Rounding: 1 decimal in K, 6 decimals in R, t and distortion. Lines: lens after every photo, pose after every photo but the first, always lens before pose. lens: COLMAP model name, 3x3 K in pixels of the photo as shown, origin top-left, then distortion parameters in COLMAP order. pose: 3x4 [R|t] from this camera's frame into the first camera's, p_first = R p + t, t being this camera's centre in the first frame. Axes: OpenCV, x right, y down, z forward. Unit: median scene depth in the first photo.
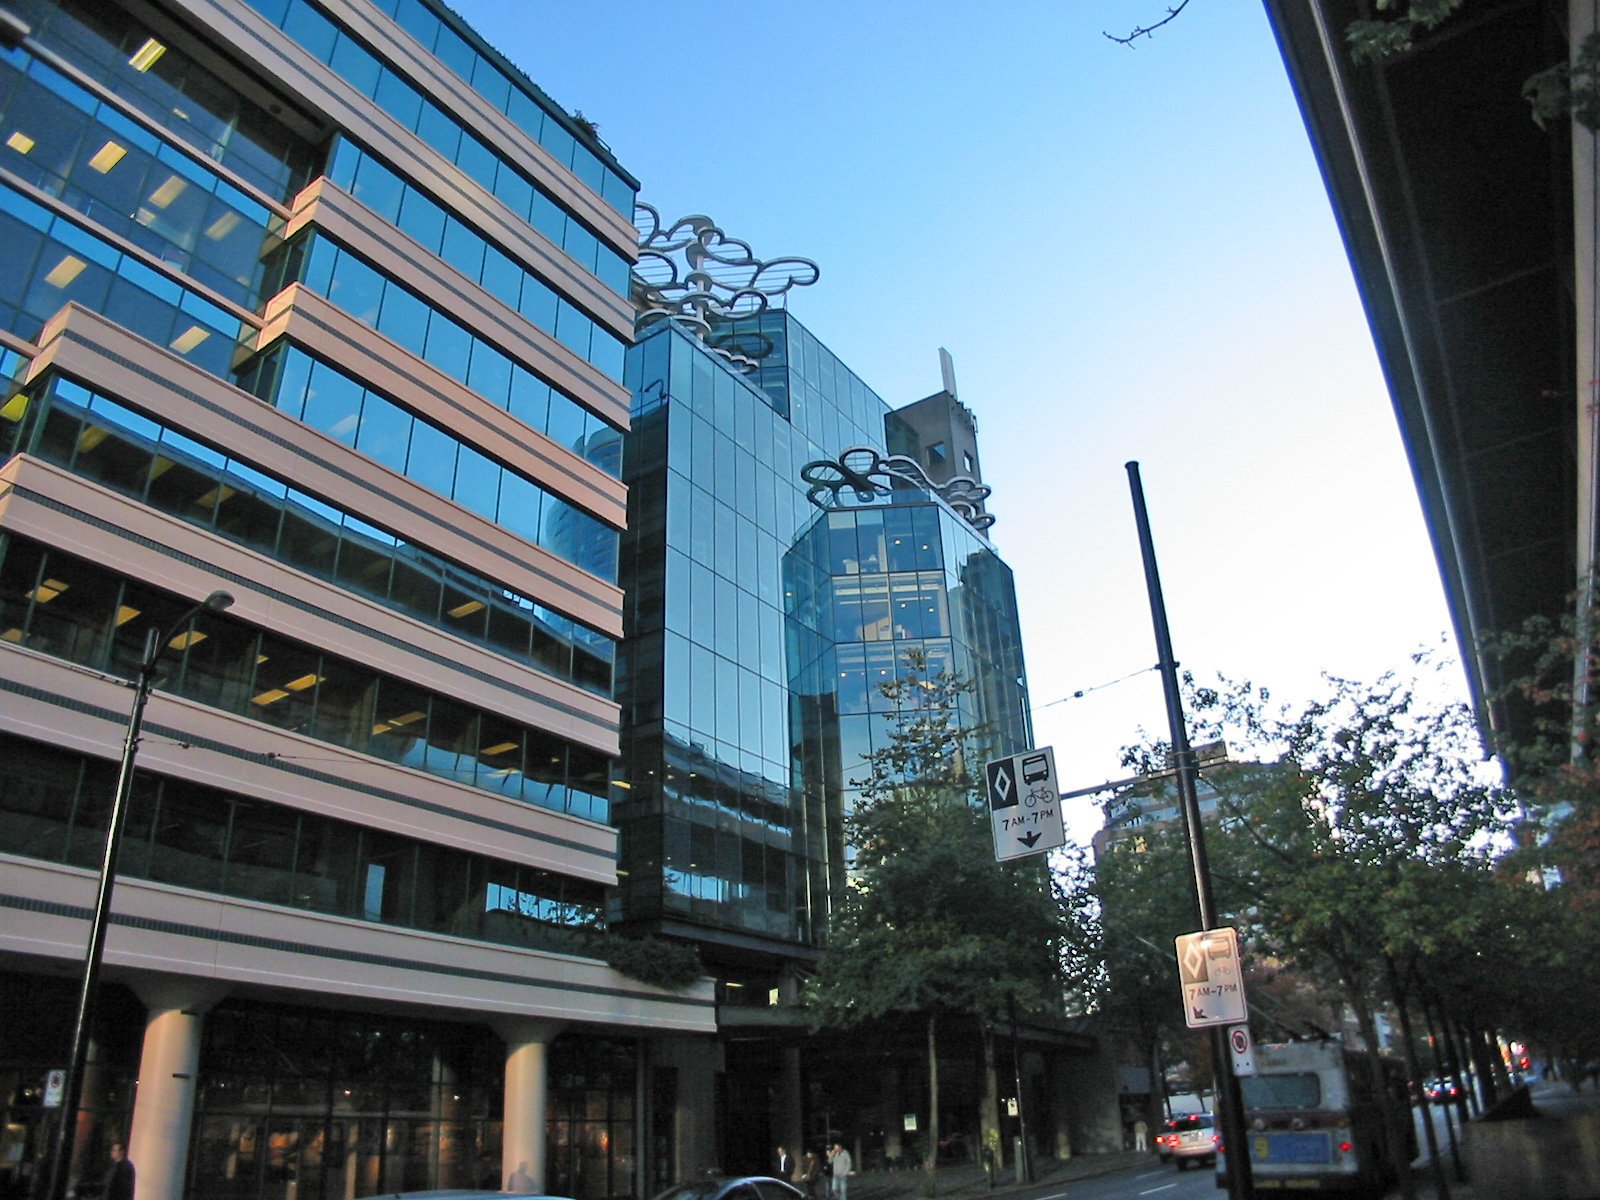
lens RADIAL K [[1136.6, 0, 800.0], [0, 1136.6, 600.0], [0, 0, 1]] dist [-0.191874, 0.082601]
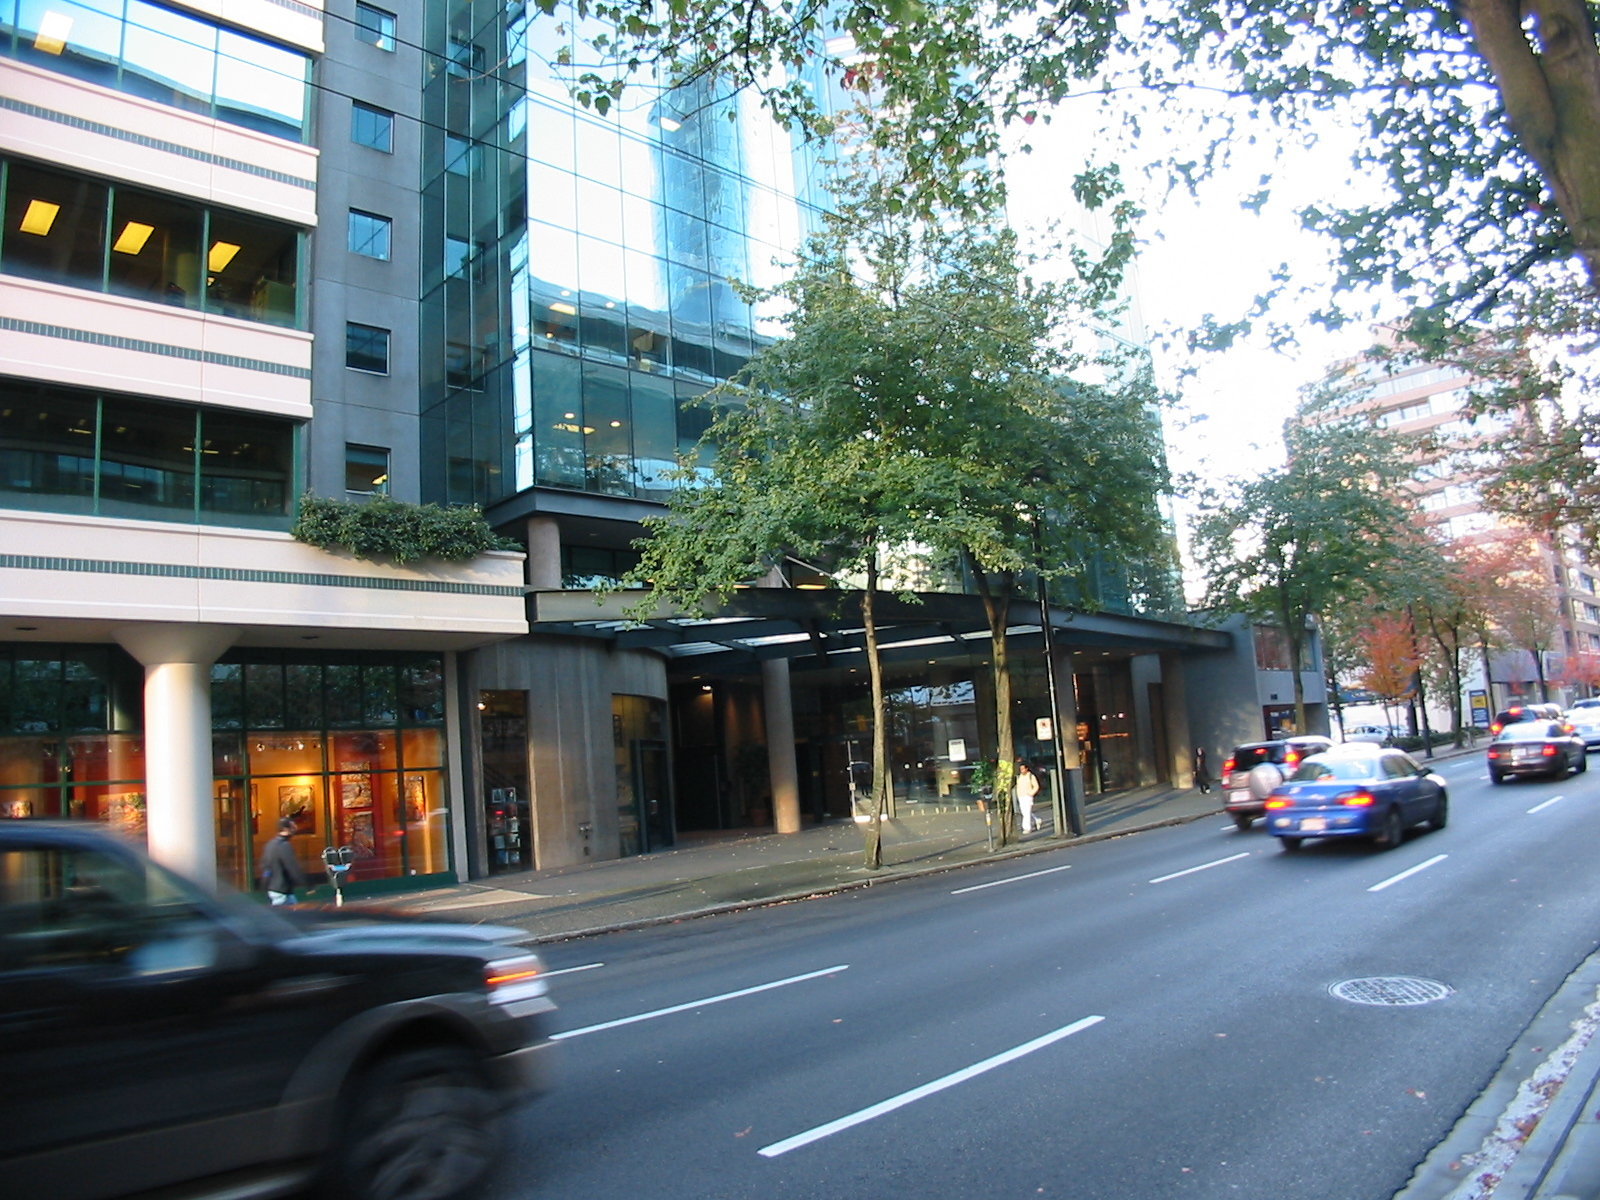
lens RADIAL K [[1136.6, 0, 800.0], [0, 1136.6, 600.0], [0, 0, 1]] dist [-0.191874, 0.082601]
pose [[0.979549, -0.066381, -0.189943, 0.126438], [0.121854, 0.946920, 0.297479, 0.114519], [0.160114, -0.314540, 0.935643, 0.239825]]
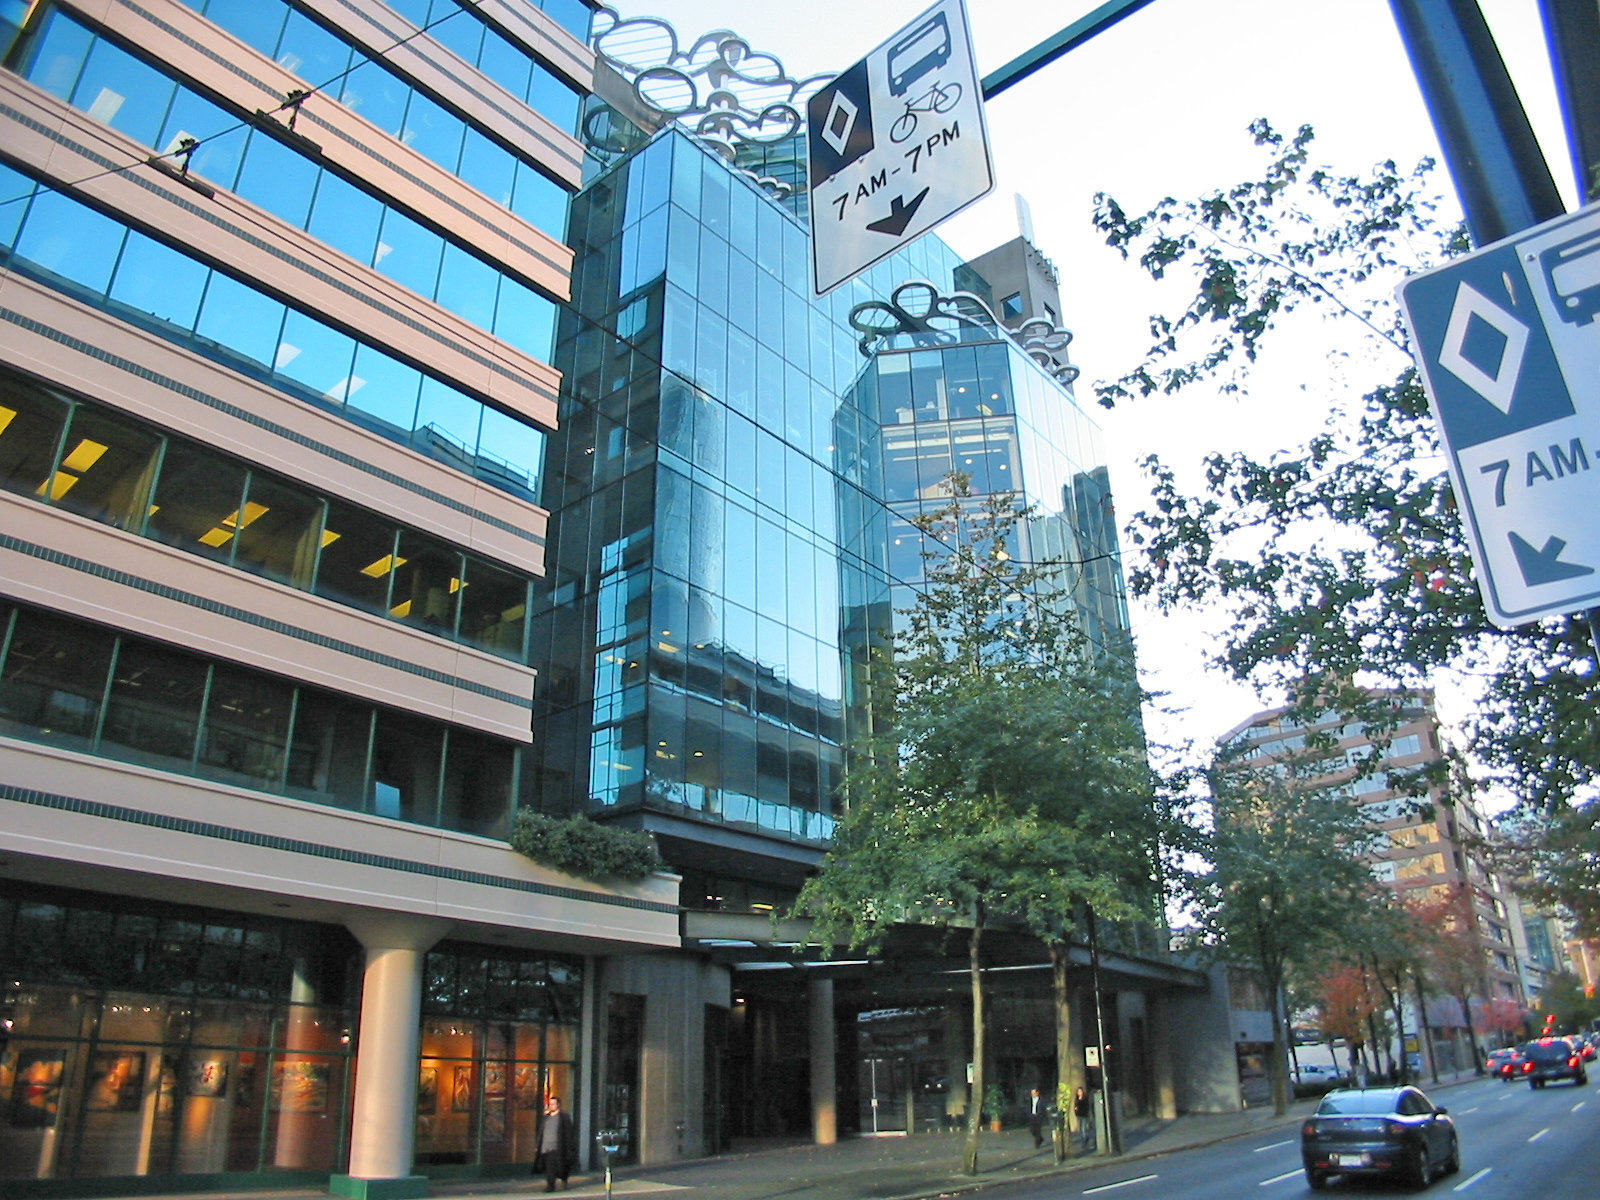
lens RADIAL K [[1136.6, 0, 800.0], [0, 1136.6, 600.0], [0, 0, 1]] dist [-0.191874, 0.082601]
pose [[0.994939, -0.020654, -0.098338, 0.050089], [0.024686, 0.998896, 0.039964, 0.076624], [0.097404, -0.042190, 0.994350, 0.159410]]
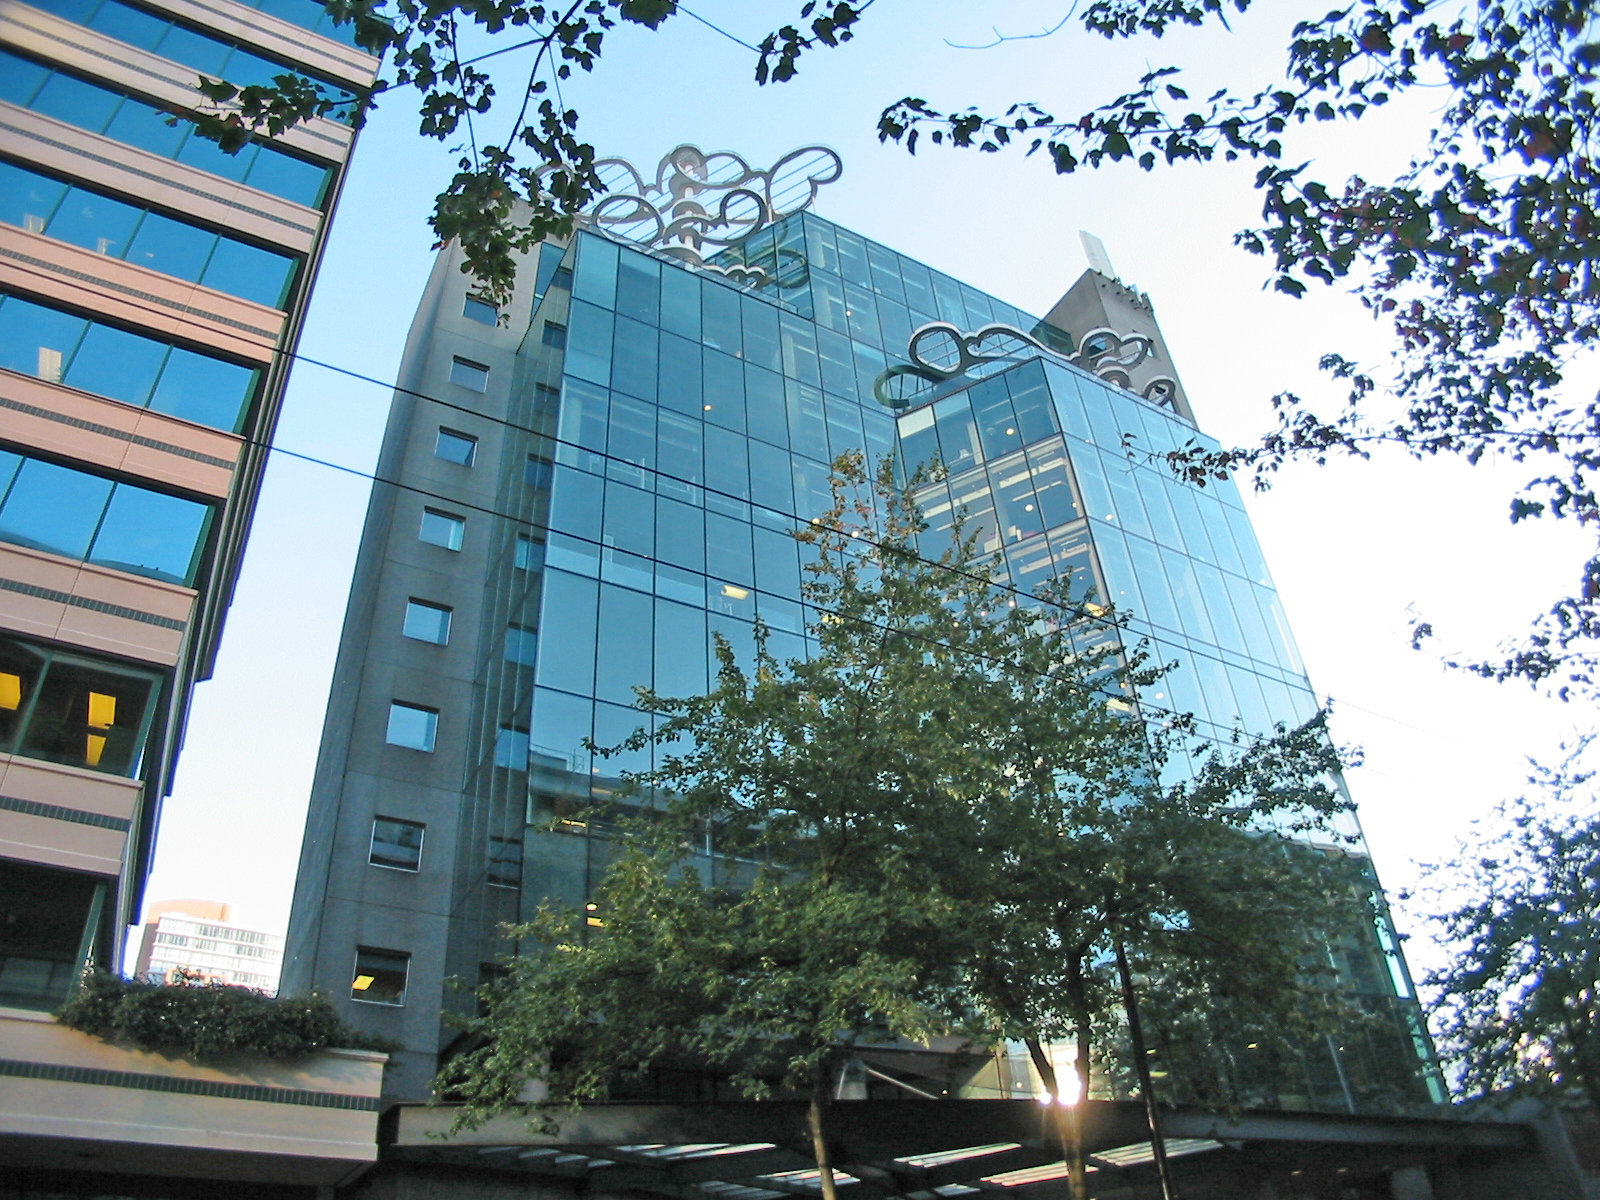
lens RADIAL K [[1136.6, 0, 800.0], [0, 1136.6, 600.0], [0, 0, 1]] dist [-0.191874, 0.082601]
pose [[0.898418, -0.278950, -0.339163, 0.194022], [0.222172, 0.954924, -0.196876, 0.170823], [0.378794, 0.101524, 0.919896, 0.362671]]
